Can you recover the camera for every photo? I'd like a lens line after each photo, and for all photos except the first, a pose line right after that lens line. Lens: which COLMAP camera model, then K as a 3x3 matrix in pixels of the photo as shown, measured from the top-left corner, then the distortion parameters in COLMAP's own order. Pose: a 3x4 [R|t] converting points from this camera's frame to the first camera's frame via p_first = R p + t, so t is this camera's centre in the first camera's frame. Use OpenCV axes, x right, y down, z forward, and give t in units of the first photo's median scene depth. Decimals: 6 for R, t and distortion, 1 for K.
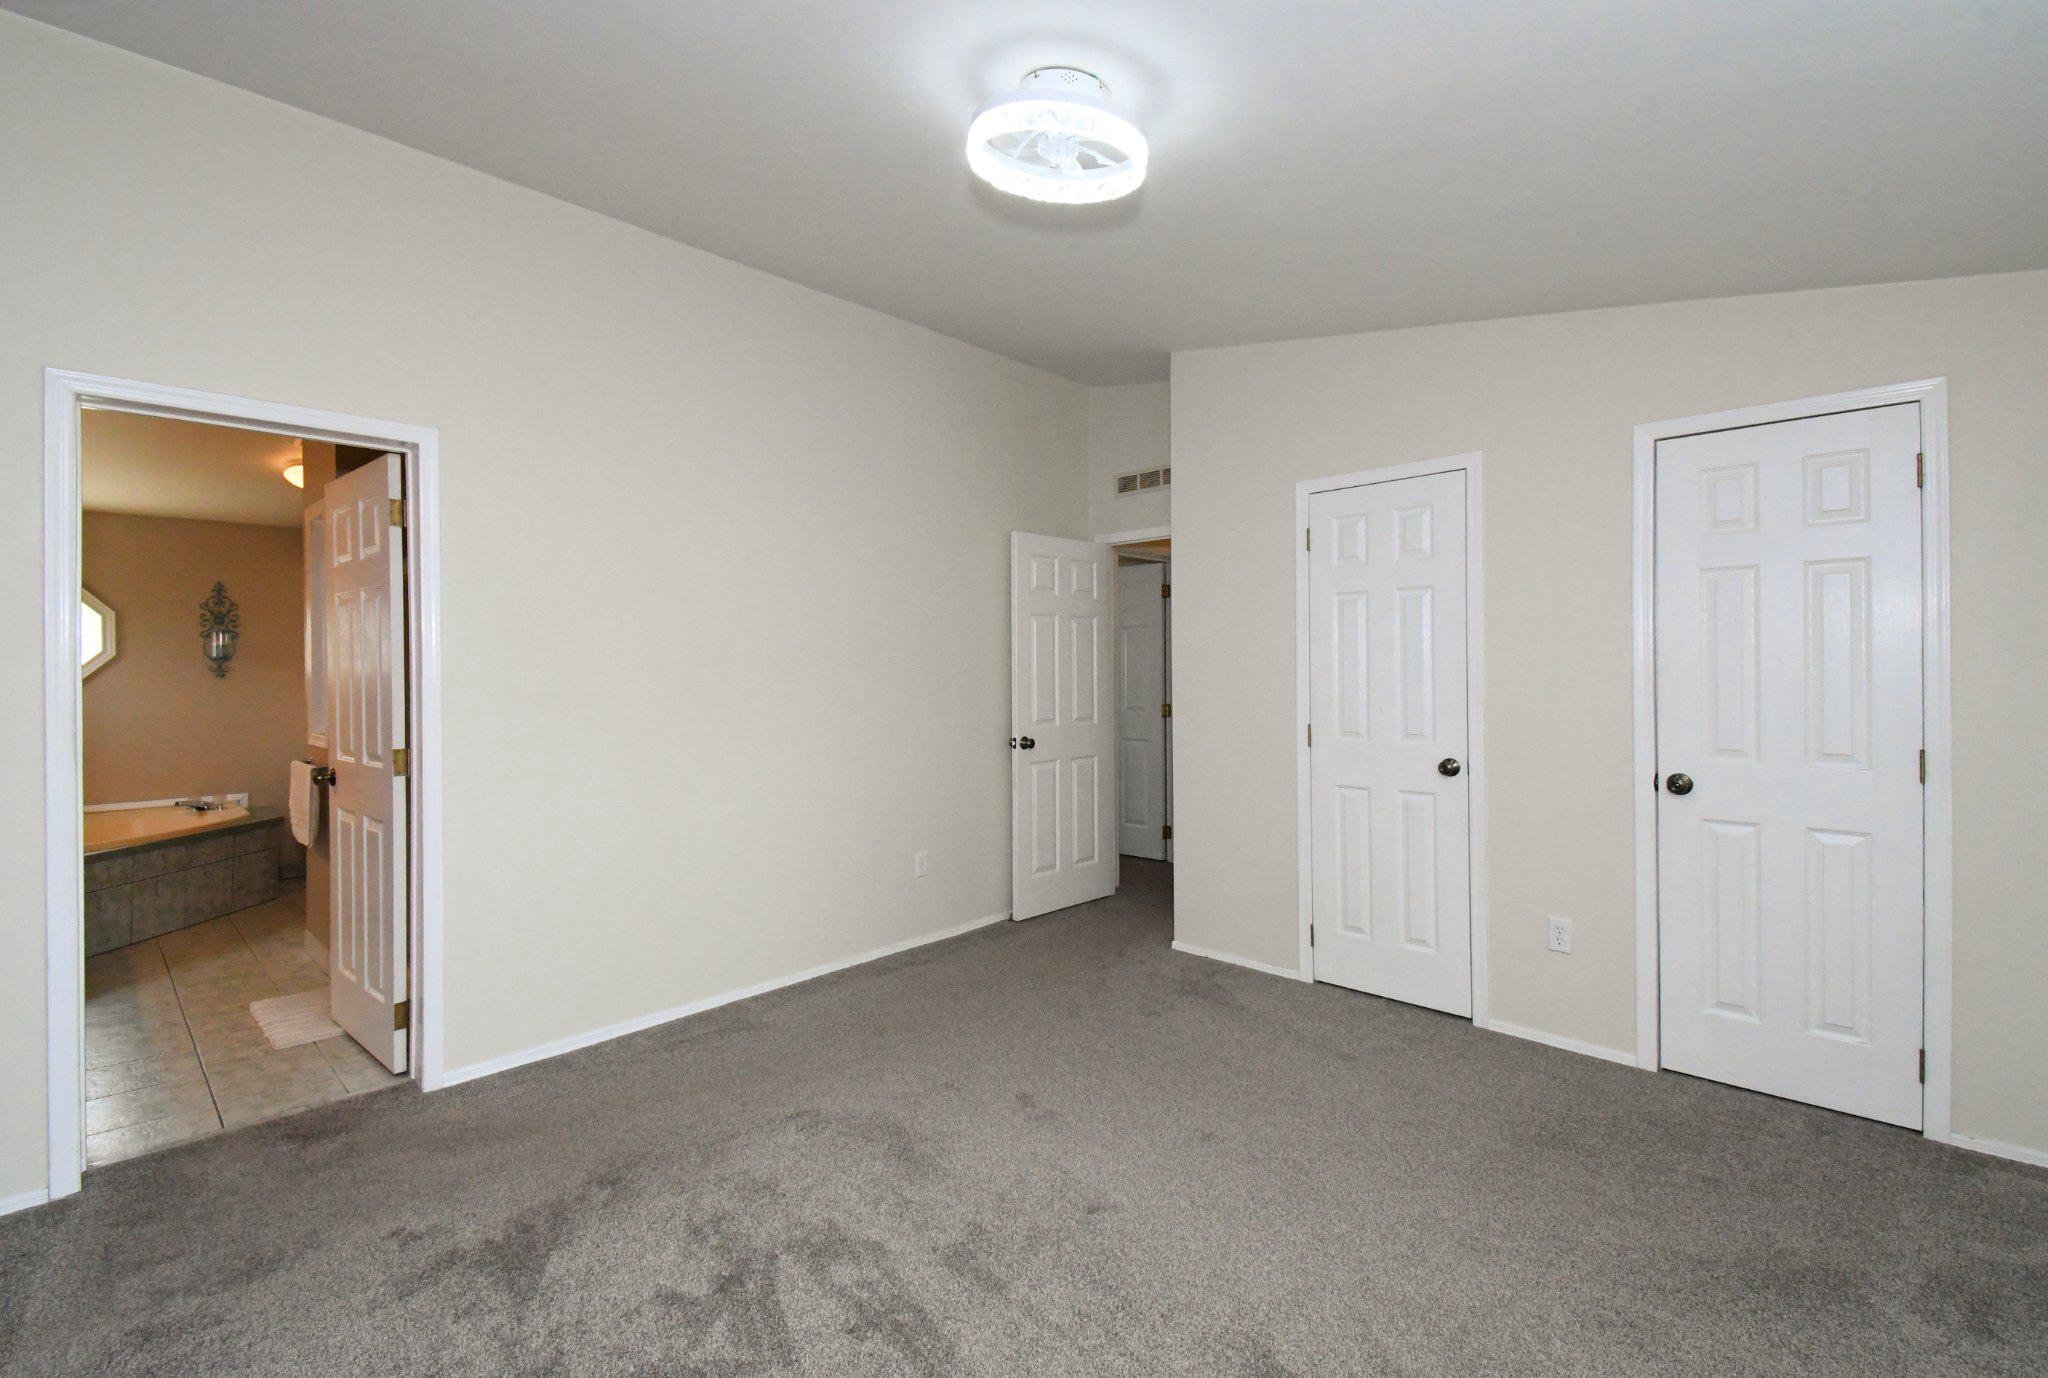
lens RADIAL K [[894.4, 0, 1020.4], [0, 894.4, 683.3], [0, 0, 1]] dist [0.002236, -0.004326]
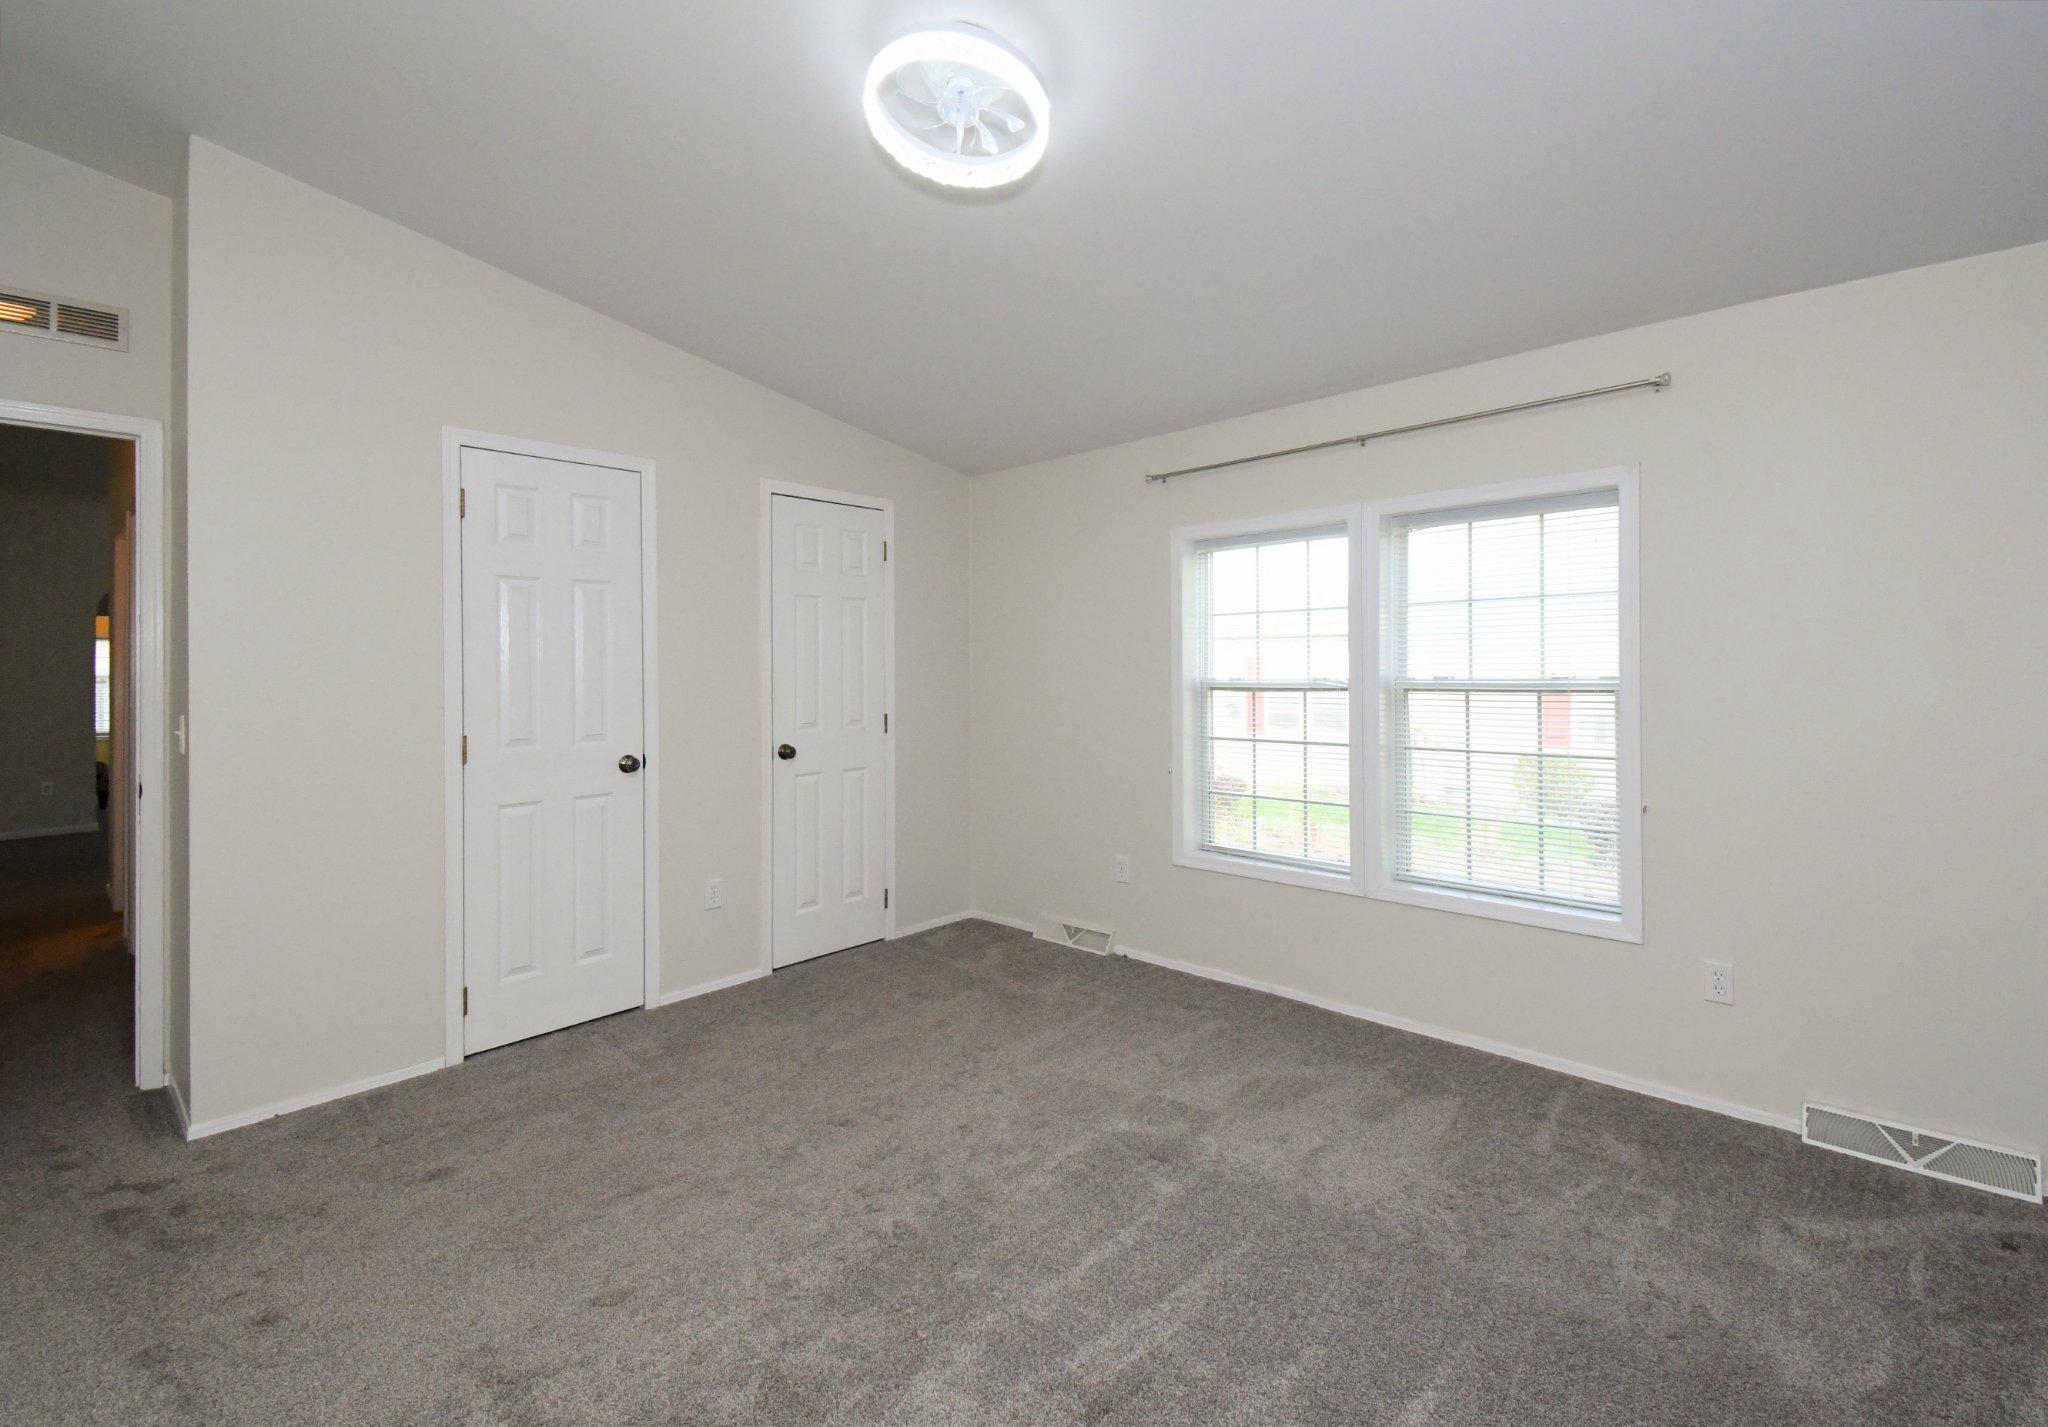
lens RADIAL K [[916.4, 0, 1063.9], [0, 916.4, 668.1], [0, 0, 1]] dist [-0.004847, -0.001785]
pose [[-0.052387, 0.000750, 0.998627, -0.575505], [0.019048, 0.999819, 0.000248, -0.004805], [-0.998445, 0.019034, -0.052391, 0.564382]]
